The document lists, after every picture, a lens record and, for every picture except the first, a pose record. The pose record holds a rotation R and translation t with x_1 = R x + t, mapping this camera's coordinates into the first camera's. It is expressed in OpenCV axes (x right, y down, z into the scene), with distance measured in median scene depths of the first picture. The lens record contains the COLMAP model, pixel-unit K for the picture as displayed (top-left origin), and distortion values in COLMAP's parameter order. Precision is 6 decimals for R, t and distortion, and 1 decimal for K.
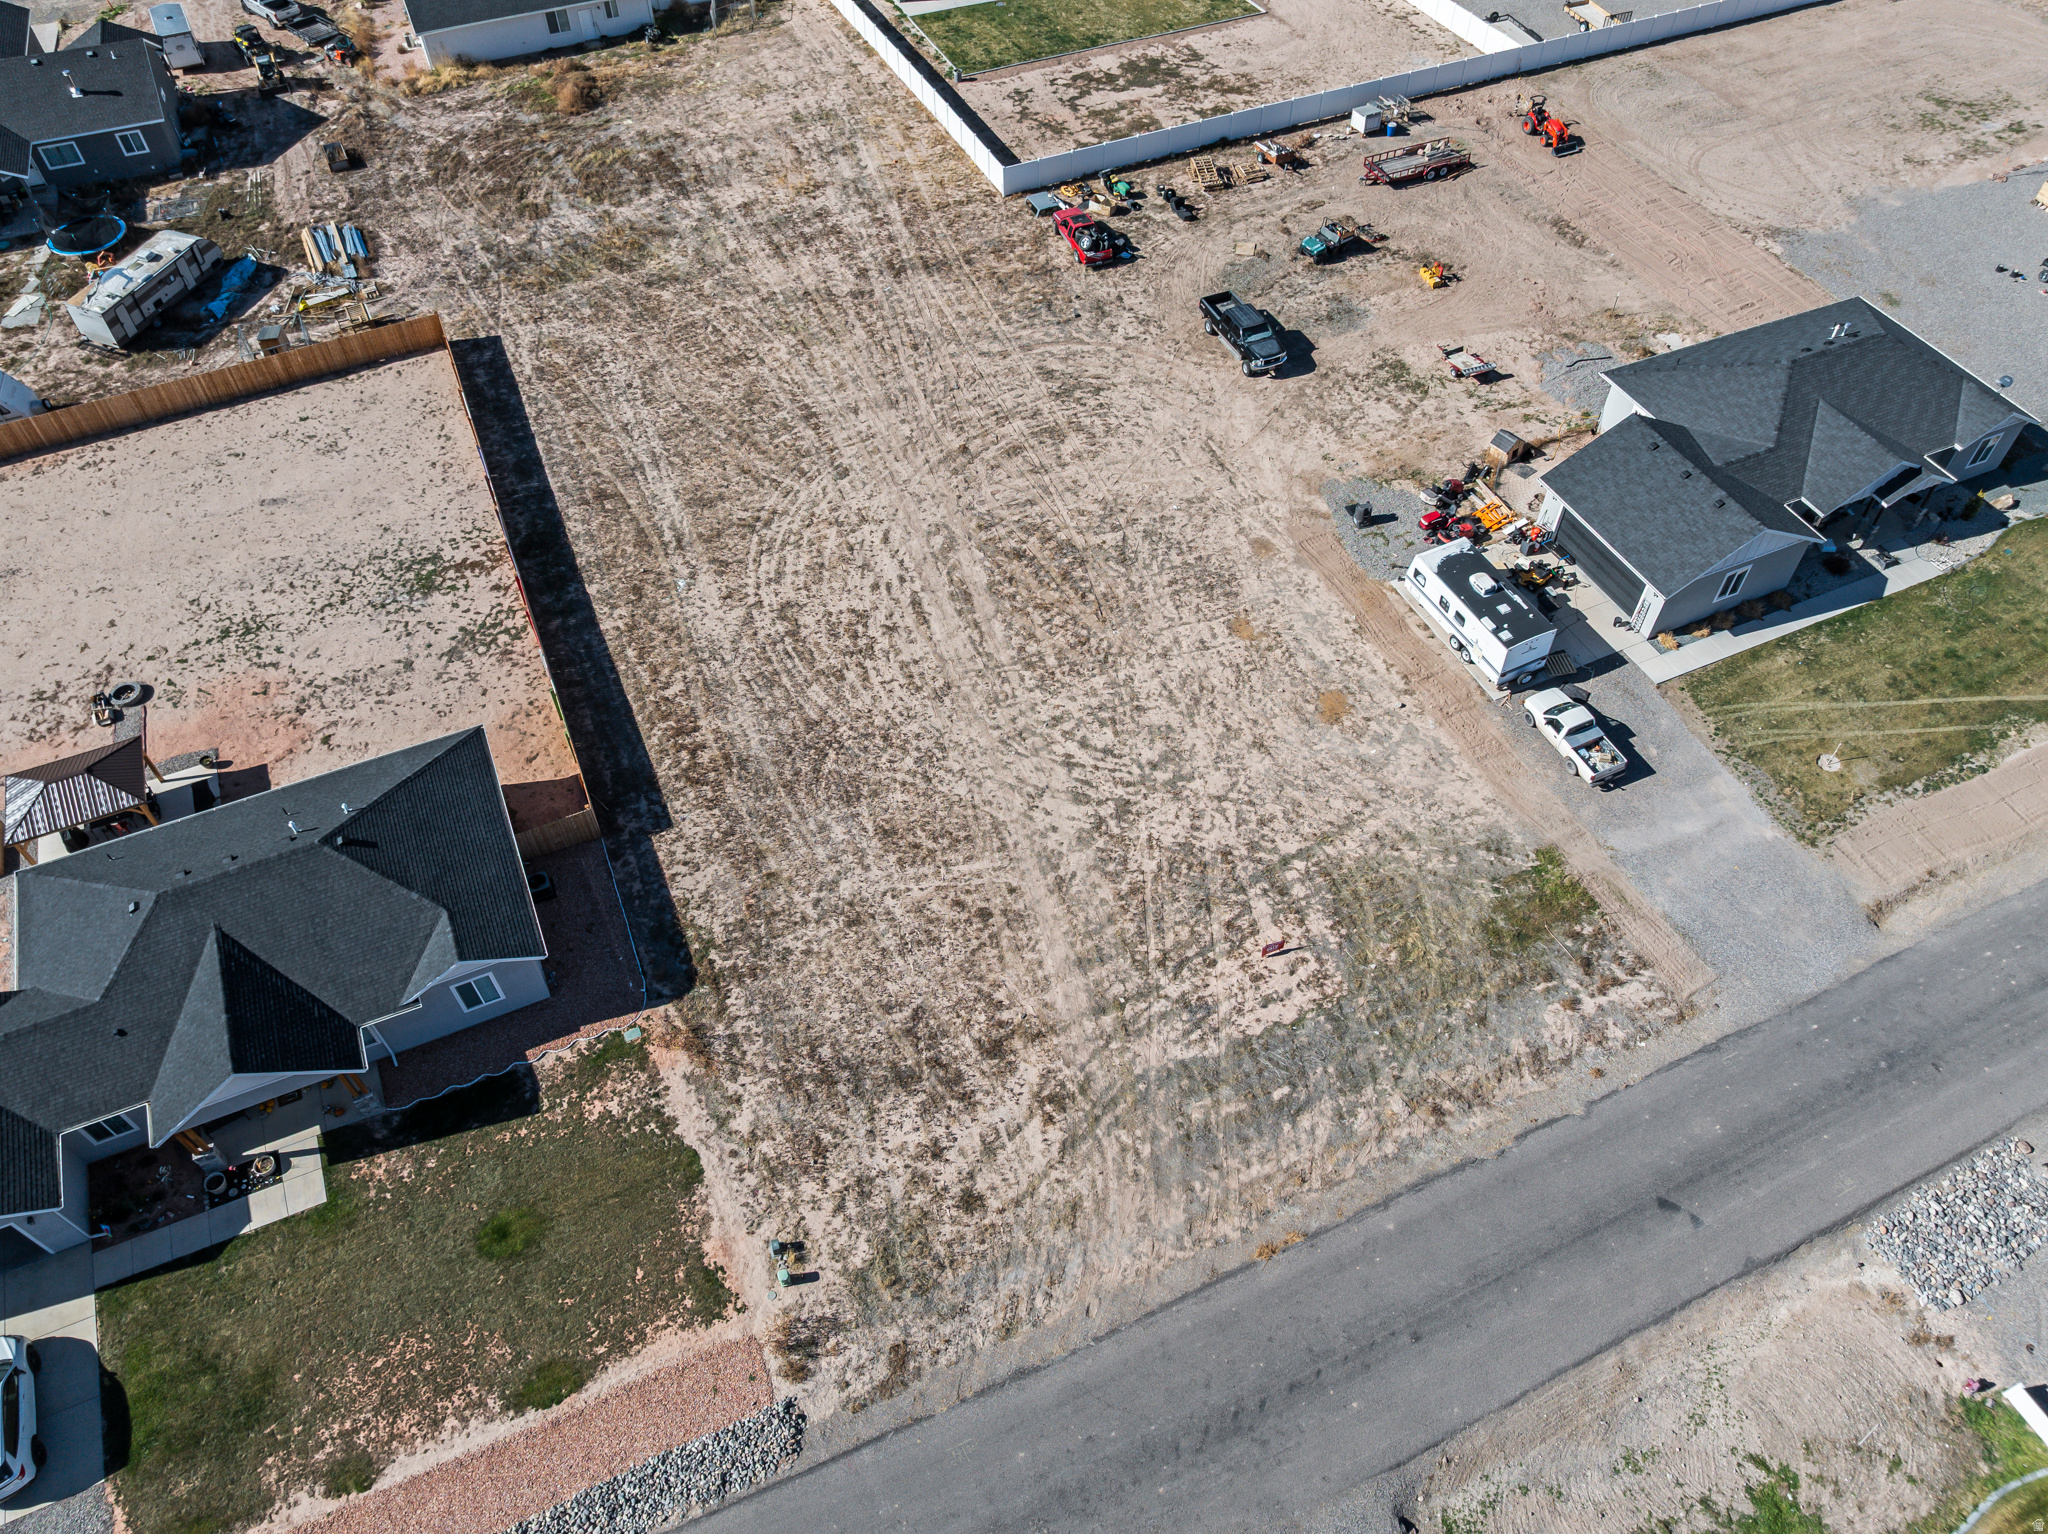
lens RADIAL K [[1441.9, 0, 1034.1], [0, 1441.9, 762.7], [0, 0, 1]] dist [-0.039298, 0.005227]
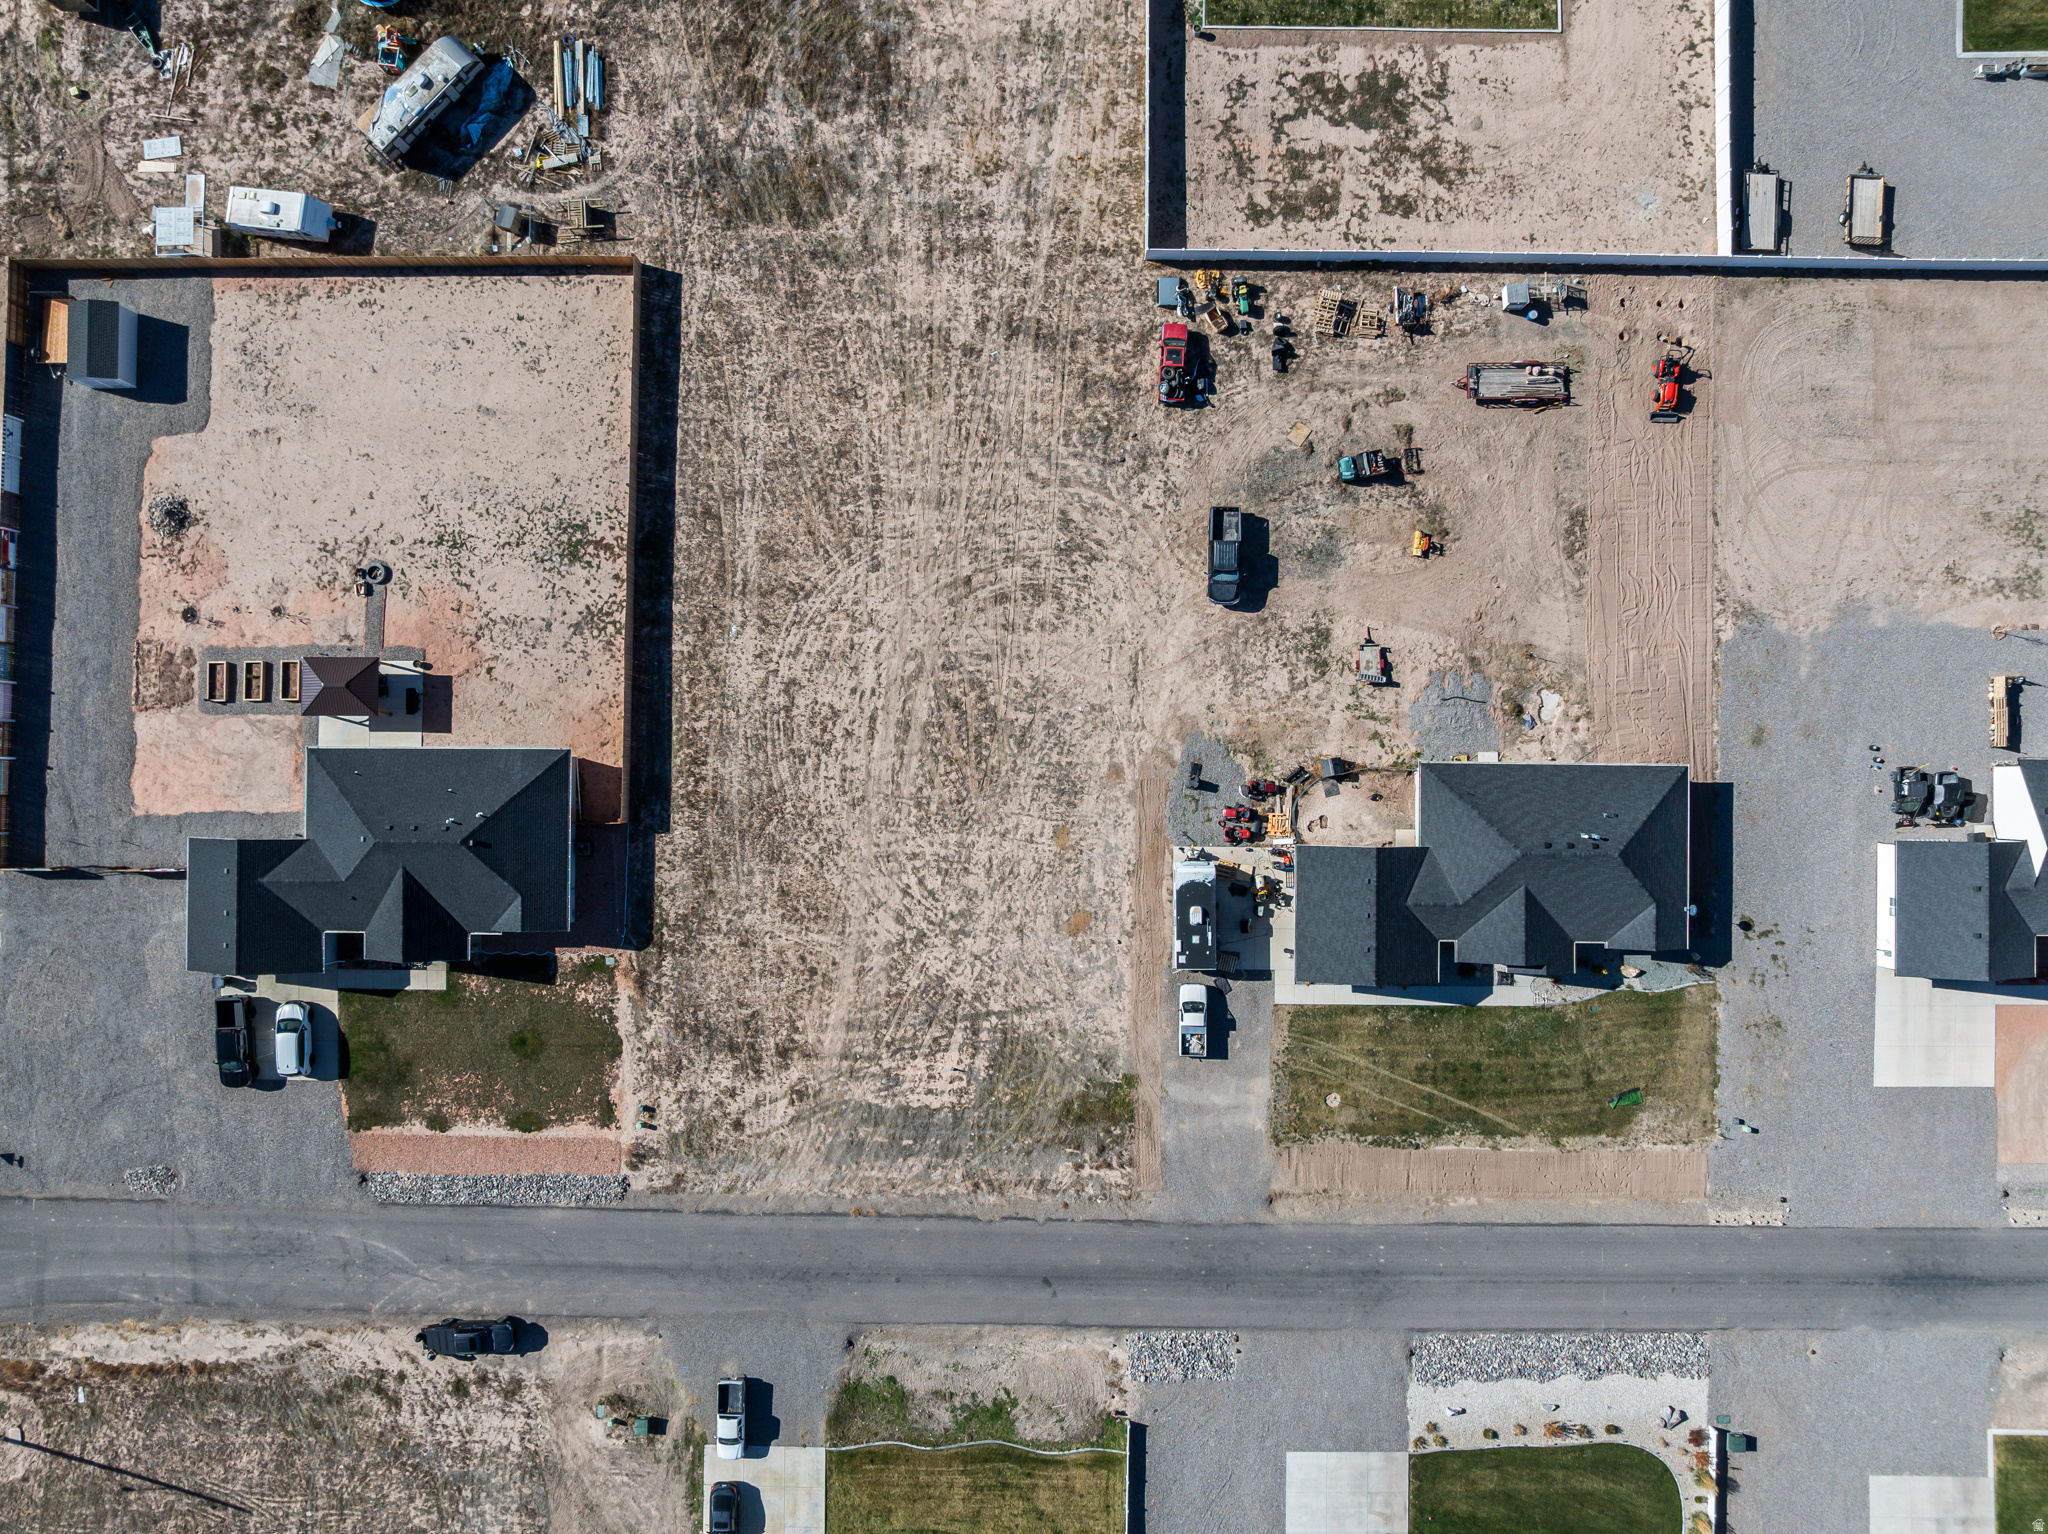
lens RADIAL K [[1441.9, 0, 1040.2], [0, 1441.9, 753.6], [0, 0, 1]] dist [-0.039298, 0.005227]
pose [[0.906748, 0.421585, -0.008627, 0.098269], [-0.323117, 0.707815, 0.628166, -1.046855], [0.270931, -0.566801, 0.778031, -0.107736]]
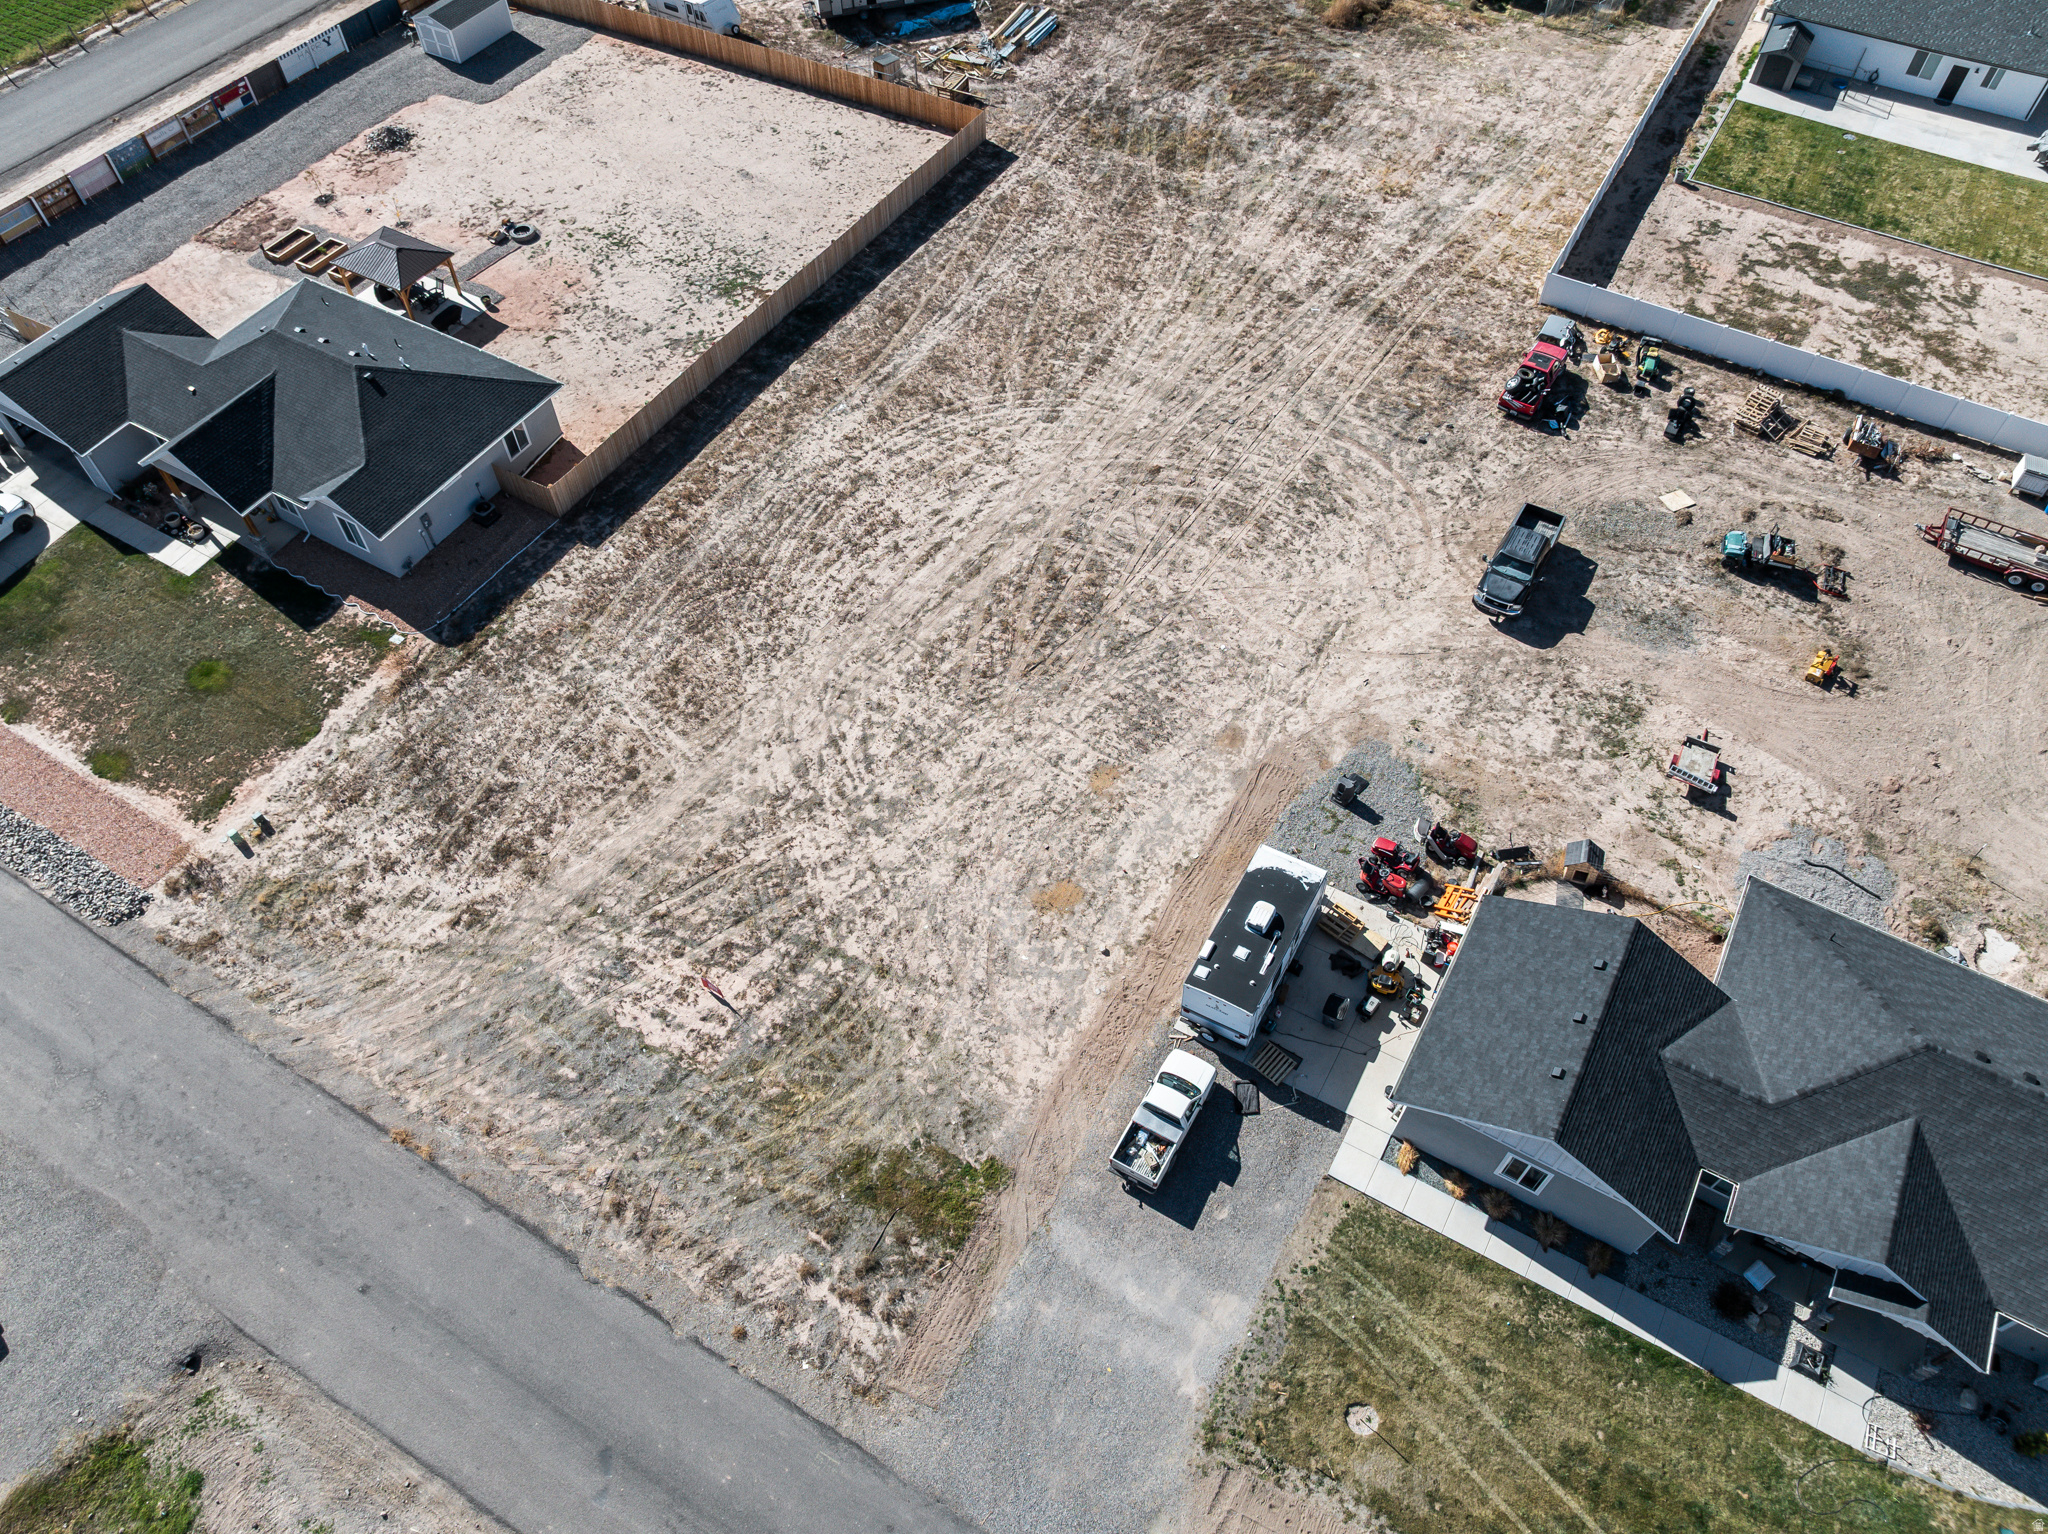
lens RADIAL K [[1441.9, 0, 1032.0], [0, 1441.9, 758.7], [0, 0, 1]] dist [-0.039298, 0.005227]
pose [[0.580581, 0.653036, -0.486282, 0.526689], [-0.626586, 0.739737, 0.245312, -0.283075], [0.519919, 0.162274, 0.838660, 0.225729]]
